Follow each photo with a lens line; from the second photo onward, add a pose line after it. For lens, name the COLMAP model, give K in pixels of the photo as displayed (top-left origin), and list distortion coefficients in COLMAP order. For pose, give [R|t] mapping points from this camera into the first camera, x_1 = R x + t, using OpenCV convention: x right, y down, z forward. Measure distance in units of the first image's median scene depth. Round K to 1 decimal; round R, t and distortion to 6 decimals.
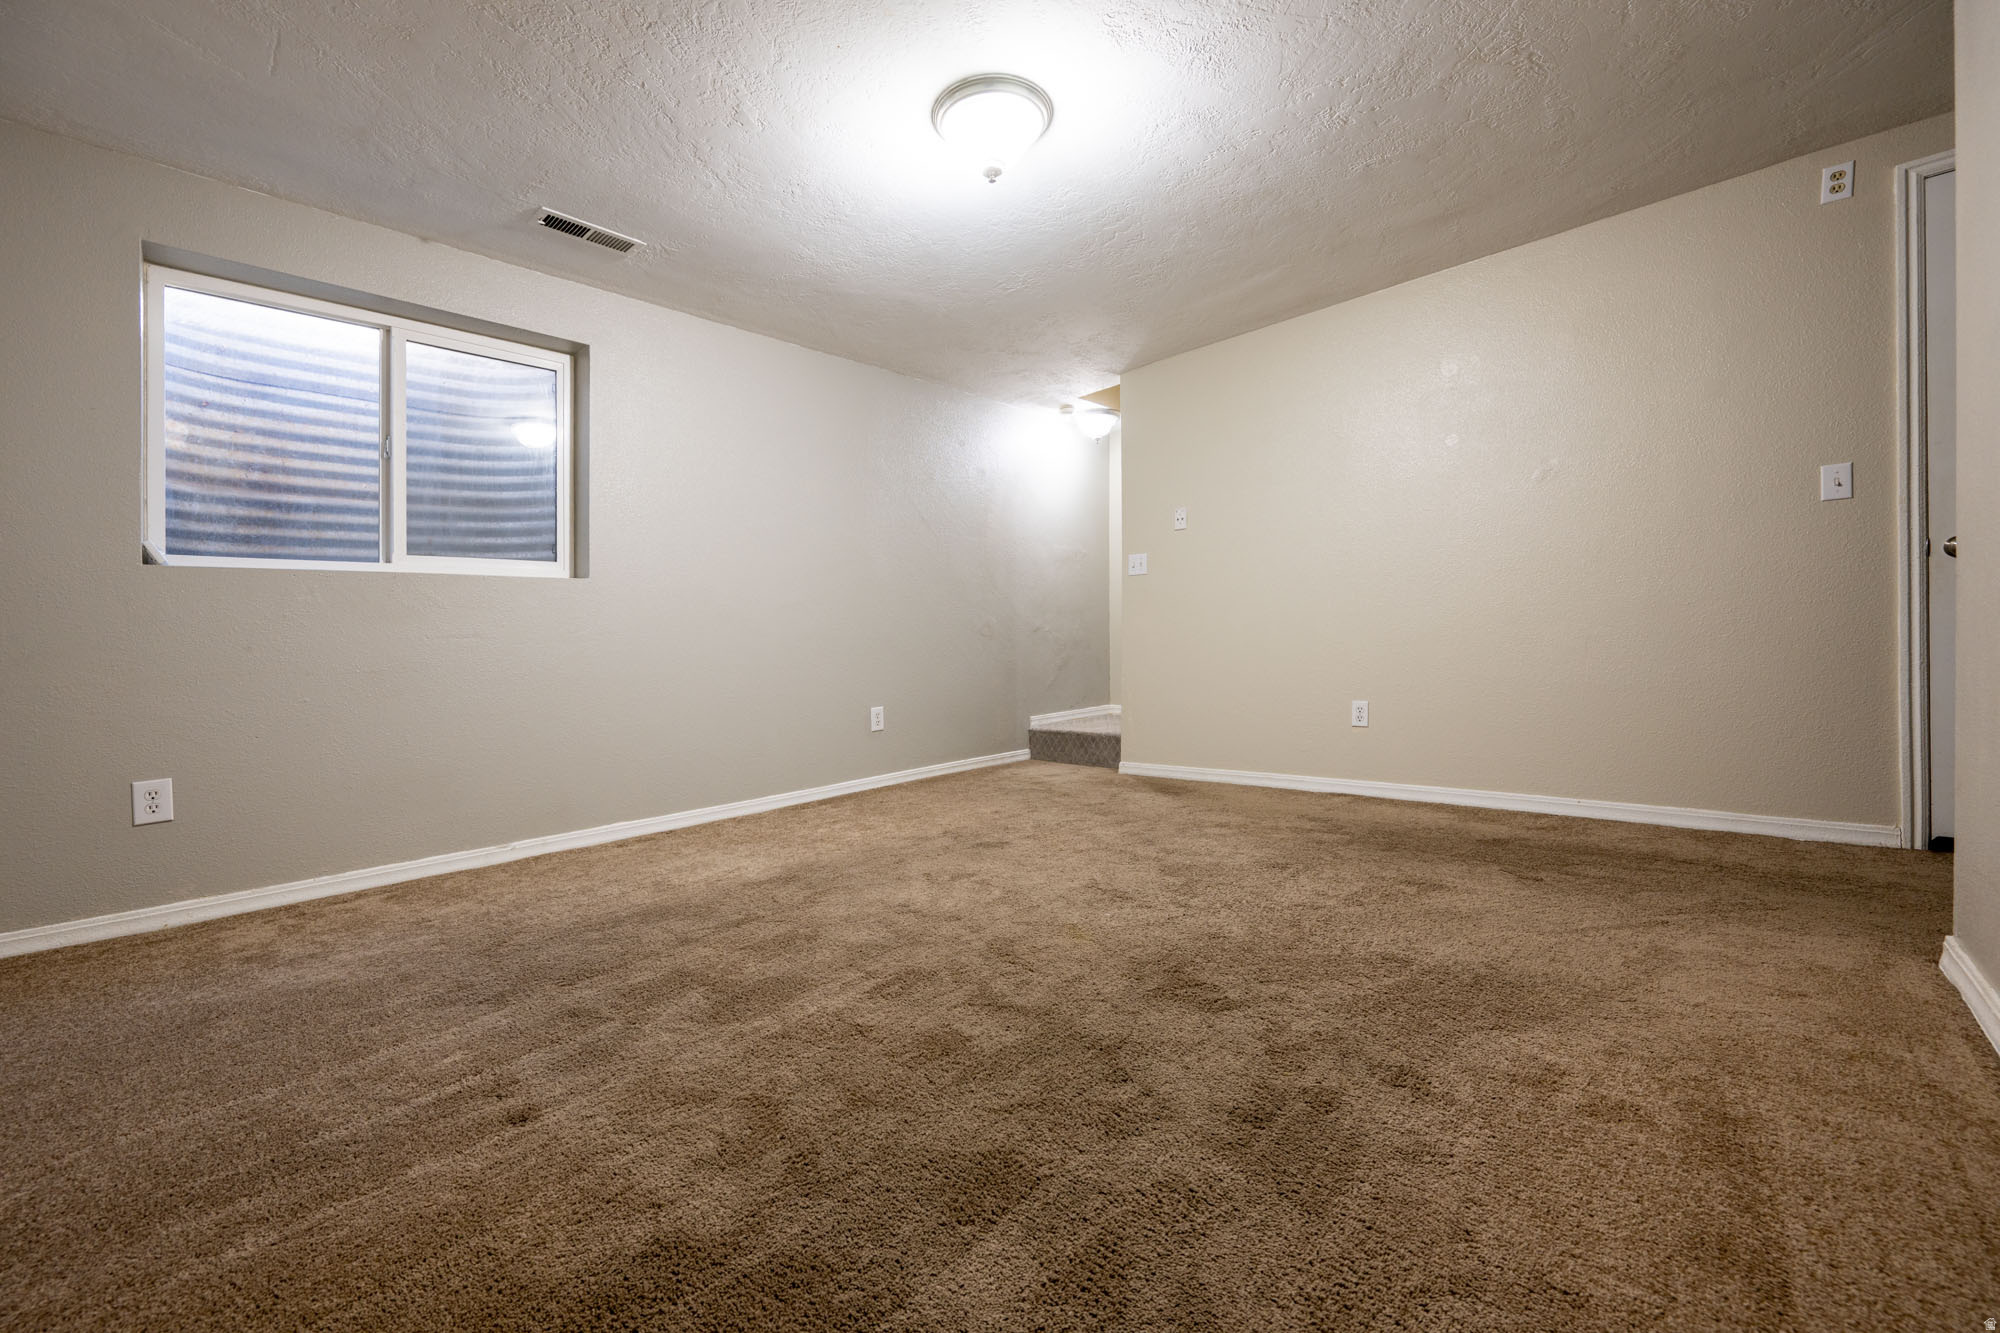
lens RADIAL K [[795.0, 0, 1000.0], [0, 795.0, 666.5], [0, 0, 1]] dist [-0.000578, -0.000017]
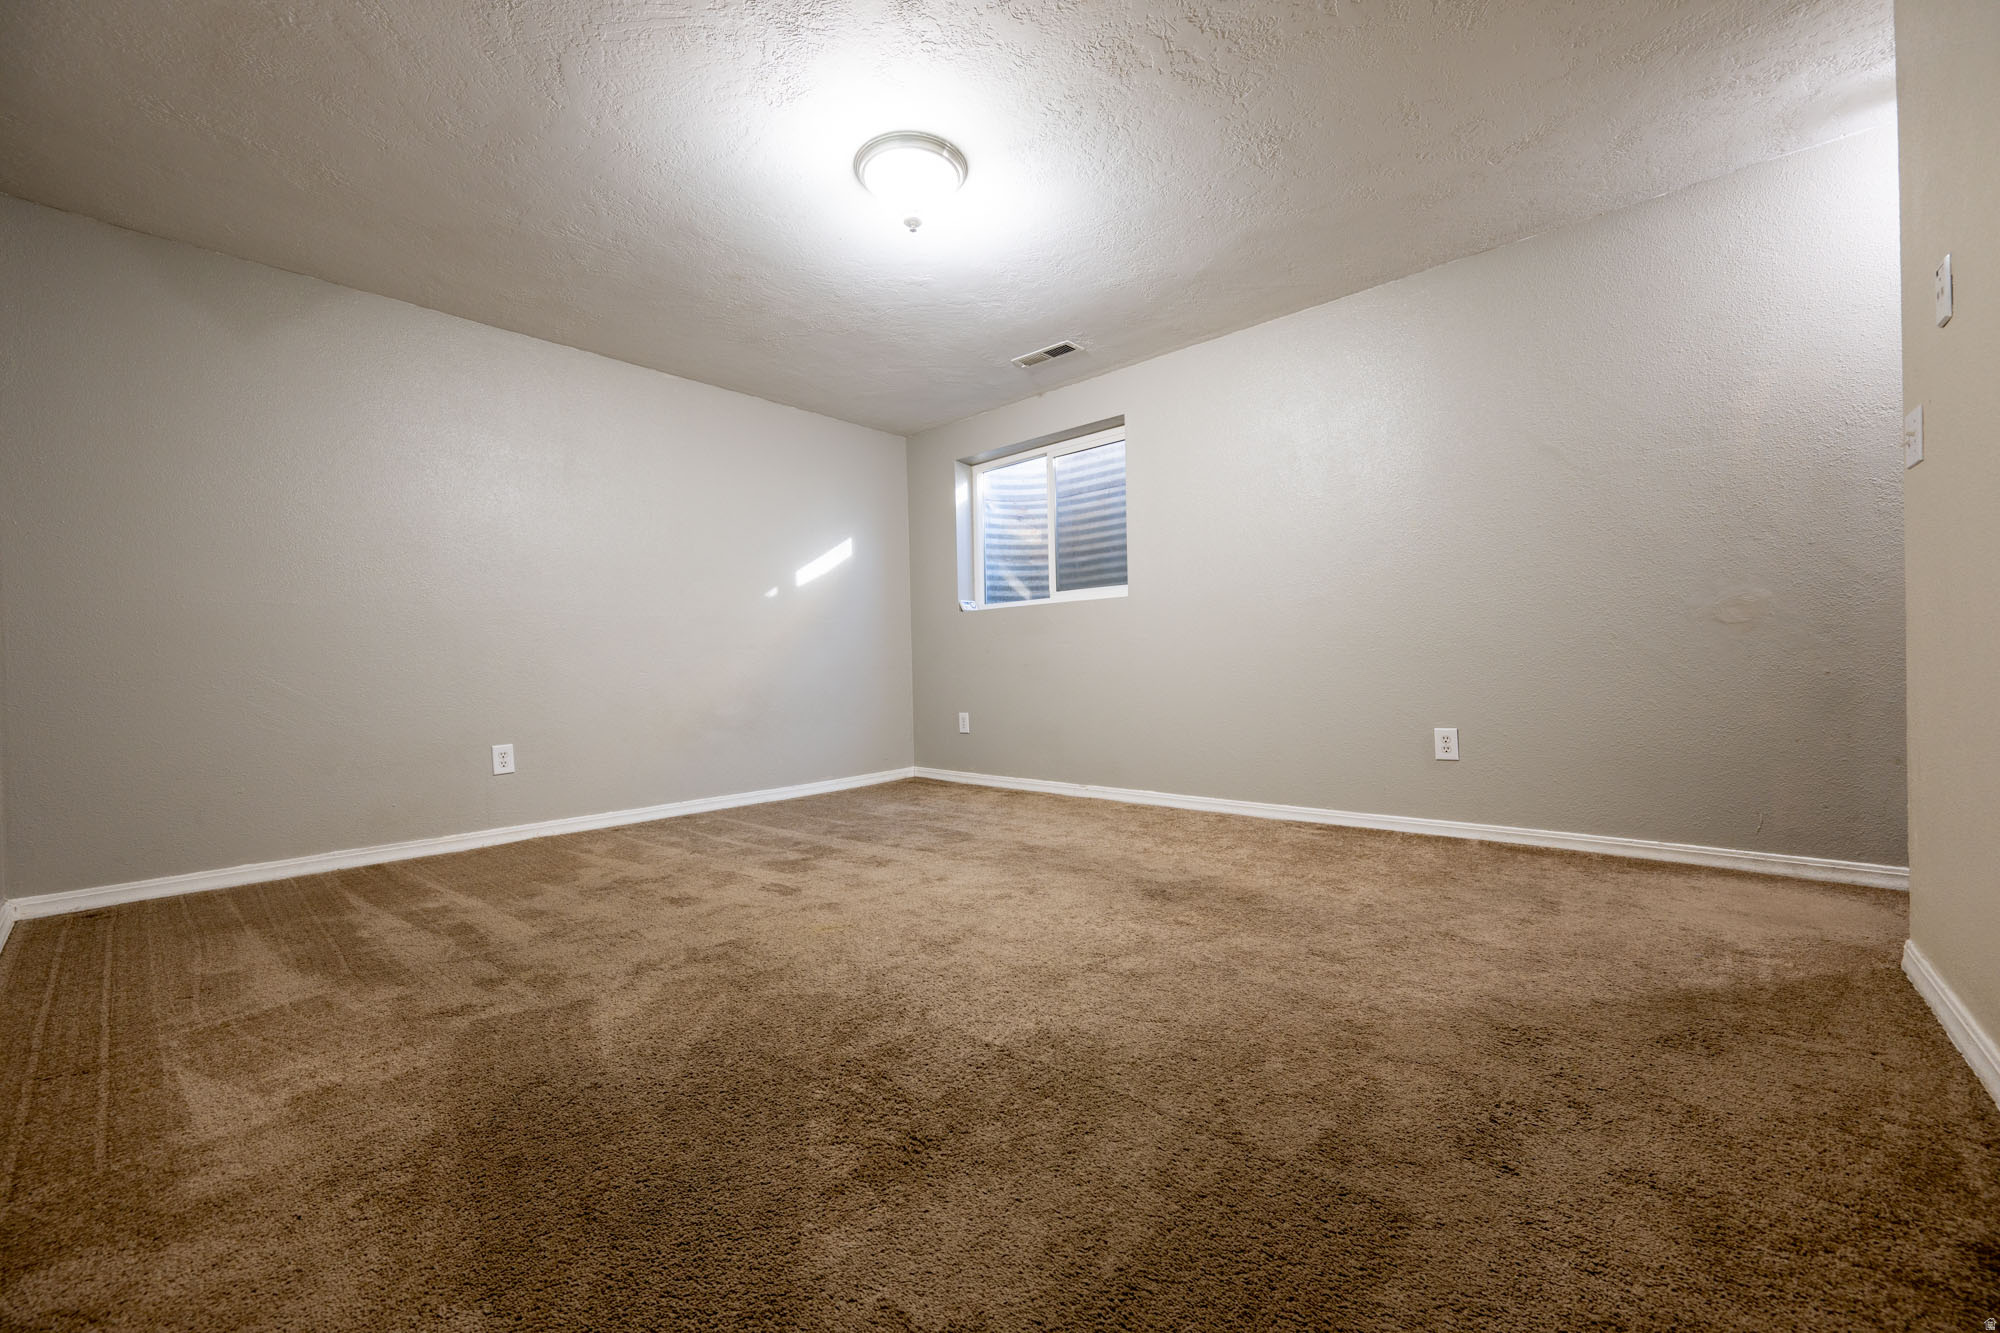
lens RADIAL K [[777.2, 0, 1000.0], [0, 777.2, 666.5], [0, 0, 1]] dist [-0.000308, -0.000103]
pose [[0.029938, 0.035954, -0.998905, 0.975220], [-0.001458, 0.999353, 0.035926, -0.055565], [0.999551, 0.000381, 0.029971, 0.996769]]
